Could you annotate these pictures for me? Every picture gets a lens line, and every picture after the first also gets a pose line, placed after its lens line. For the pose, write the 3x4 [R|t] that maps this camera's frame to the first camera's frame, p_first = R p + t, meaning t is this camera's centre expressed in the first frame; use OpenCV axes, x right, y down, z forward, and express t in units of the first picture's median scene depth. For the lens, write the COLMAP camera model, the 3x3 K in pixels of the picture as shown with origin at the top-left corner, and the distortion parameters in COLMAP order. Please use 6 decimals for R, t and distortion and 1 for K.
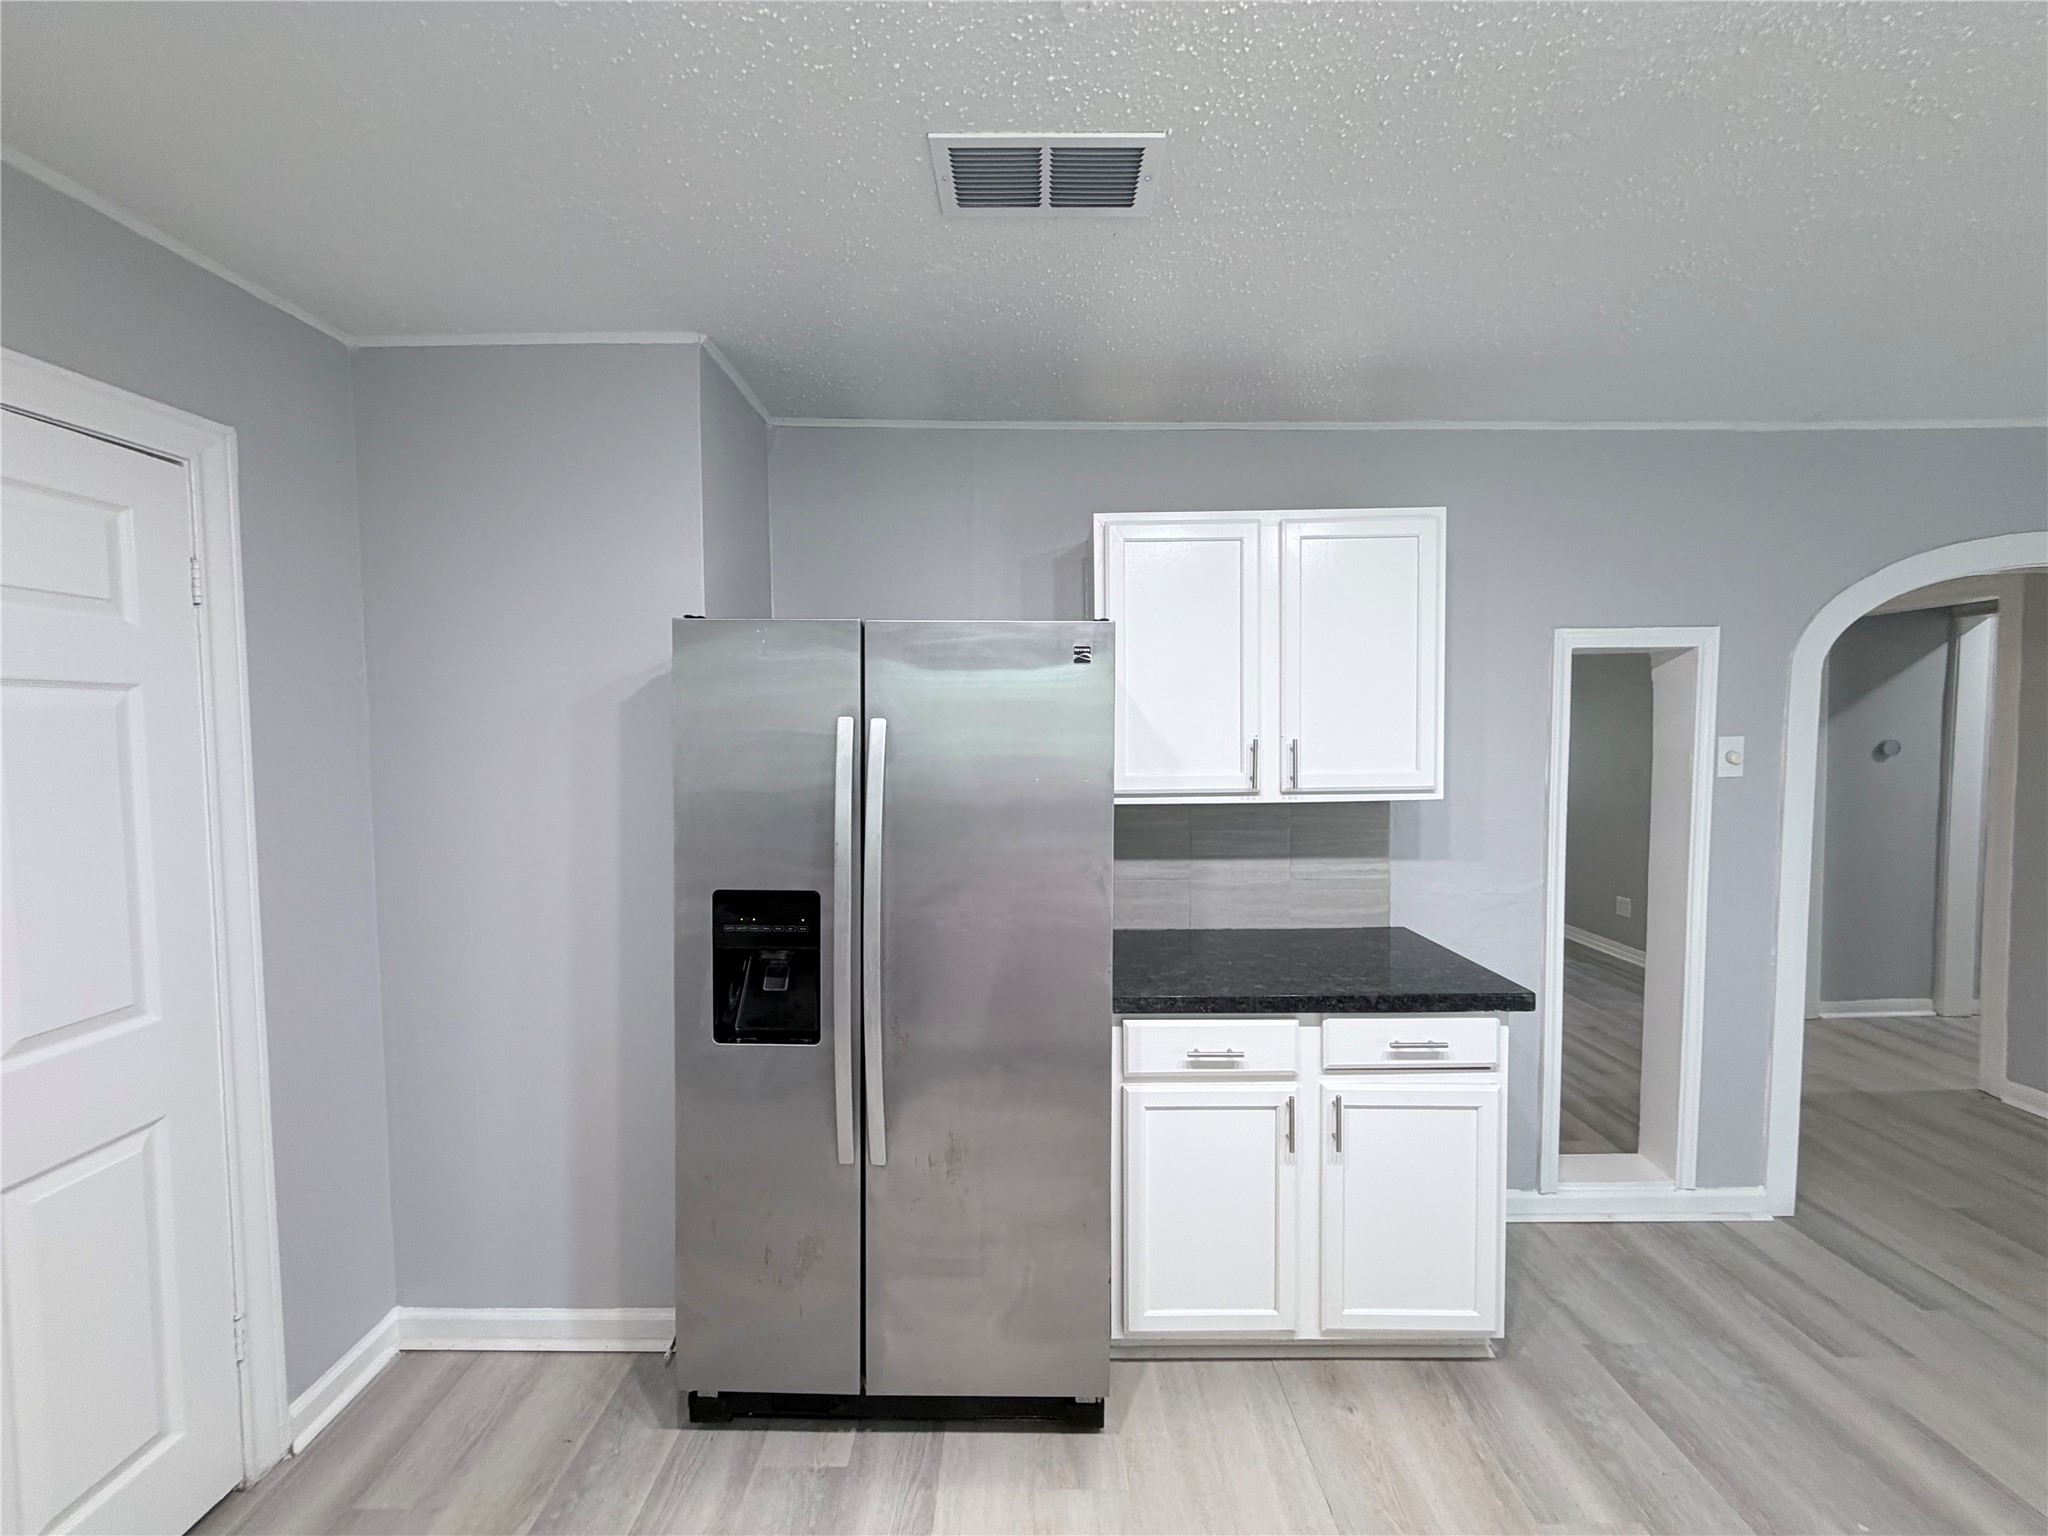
lens RADIAL K [[816.1, 0, 1016.1], [0, 816.1, 765.3], [0, 0, 1]] dist [0.000435, -0.000154]
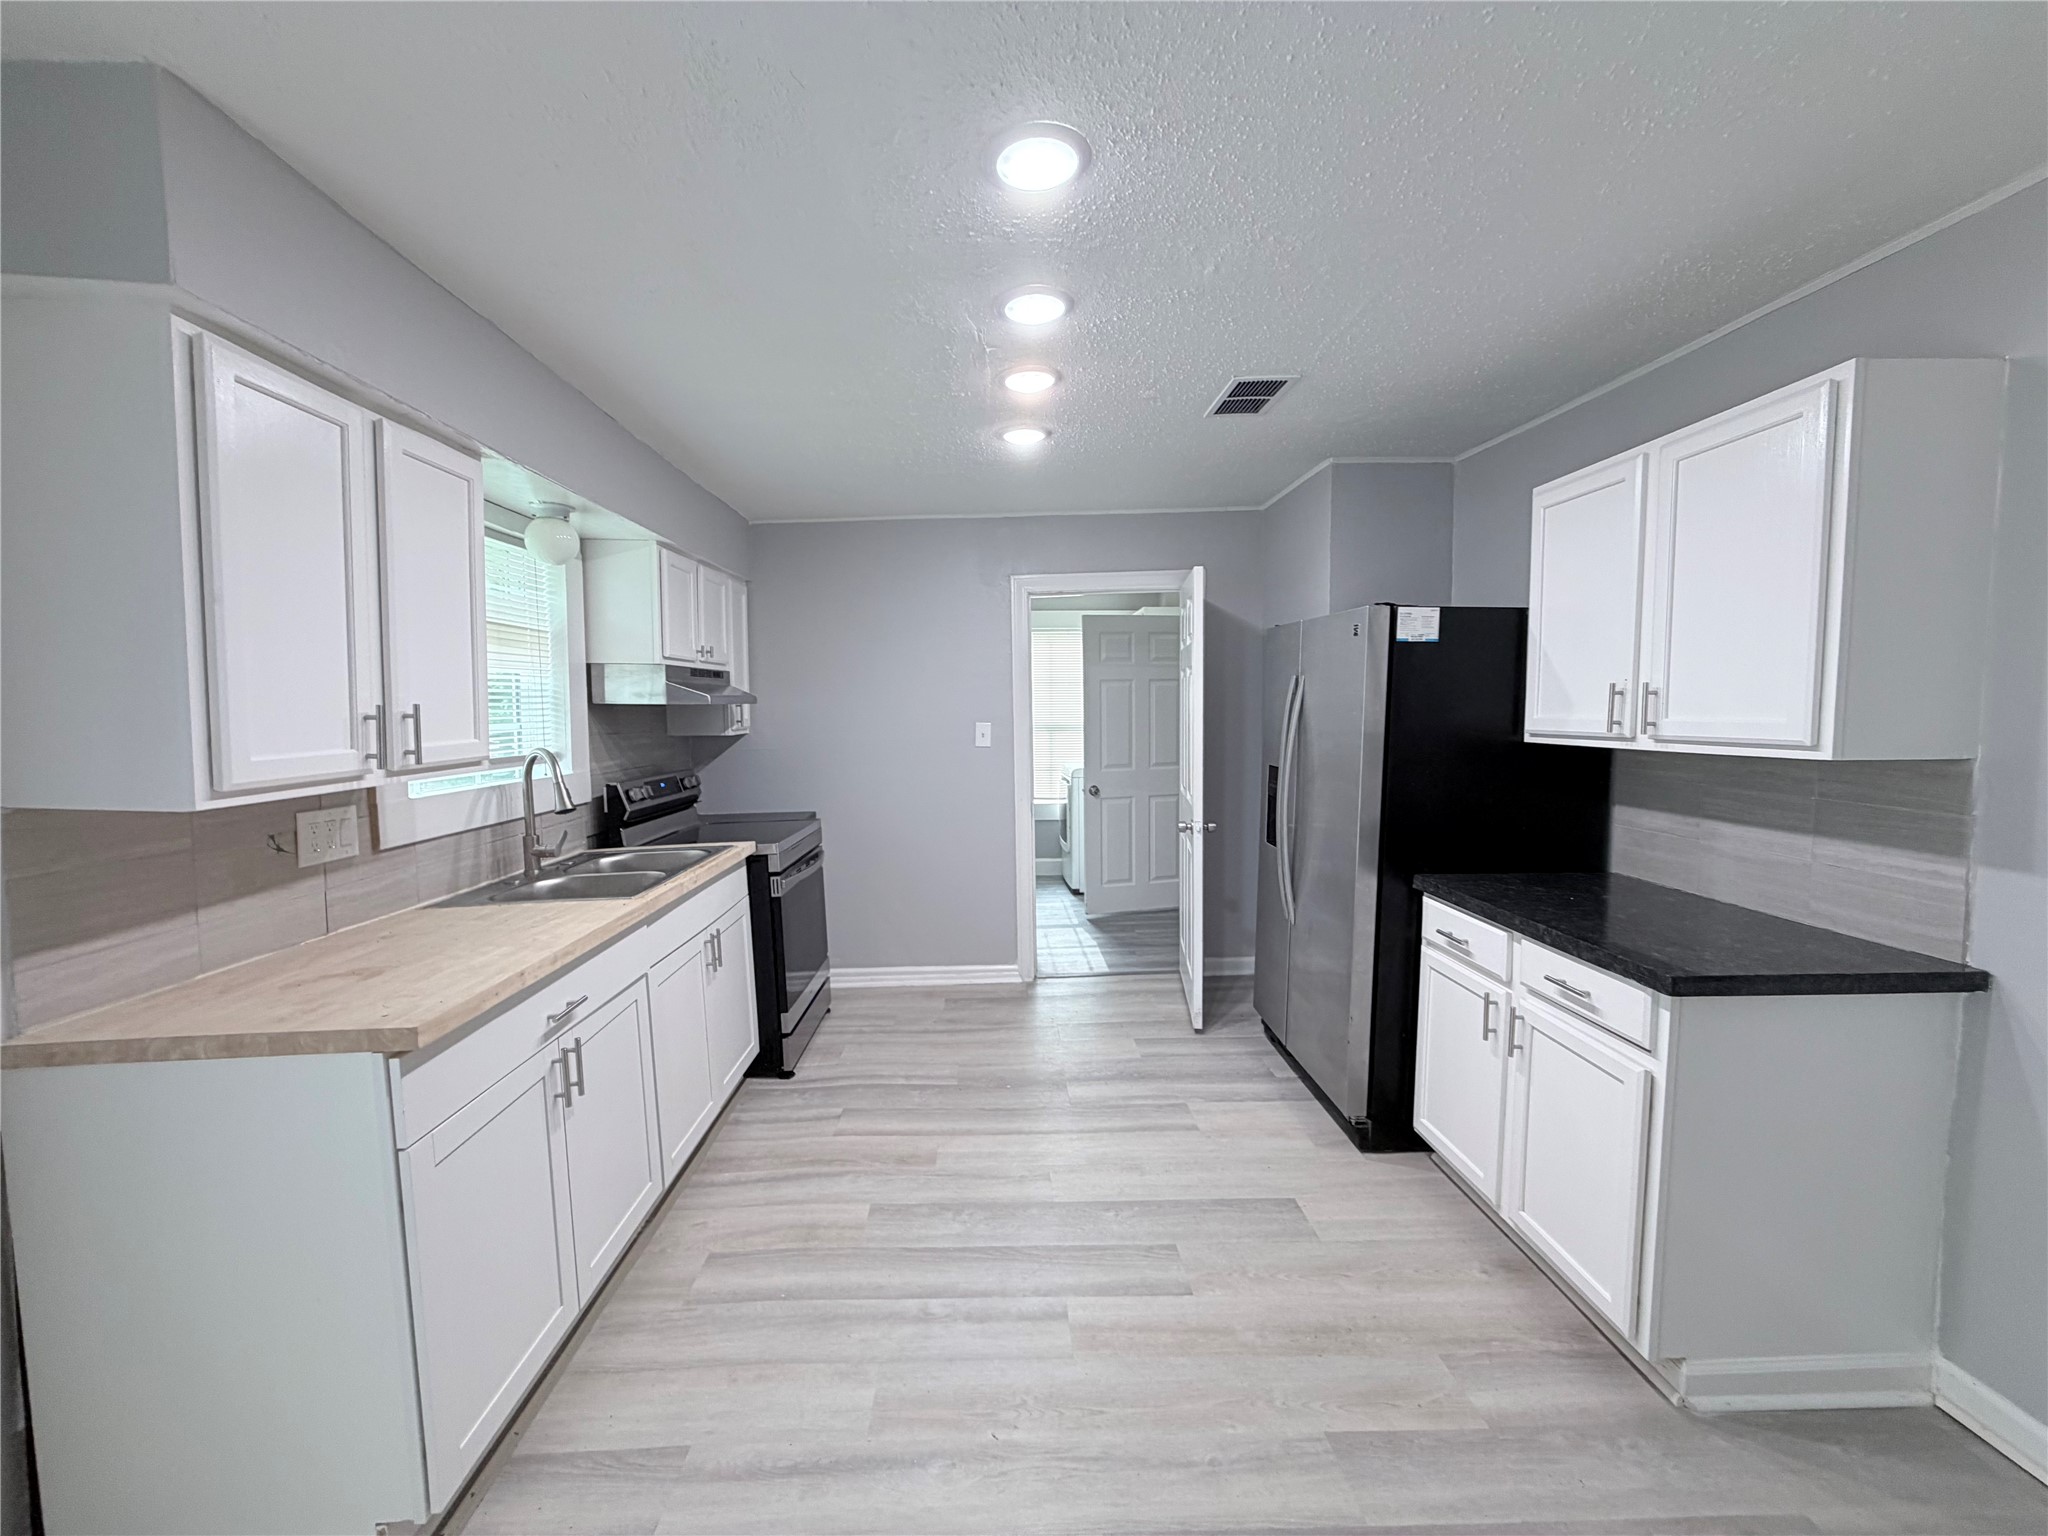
lens RADIAL K [[816.1, 0, 1016.1], [0, 816.1, 765.3], [0, 0, 1]] dist [0.000435, -0.000154]
pose [[0.045545, 0.082098, -0.995583, 1.229746], [-0.038670, 0.996015, 0.080365, 0.015980], [0.998214, 0.034839, 0.048538, 0.225812]]
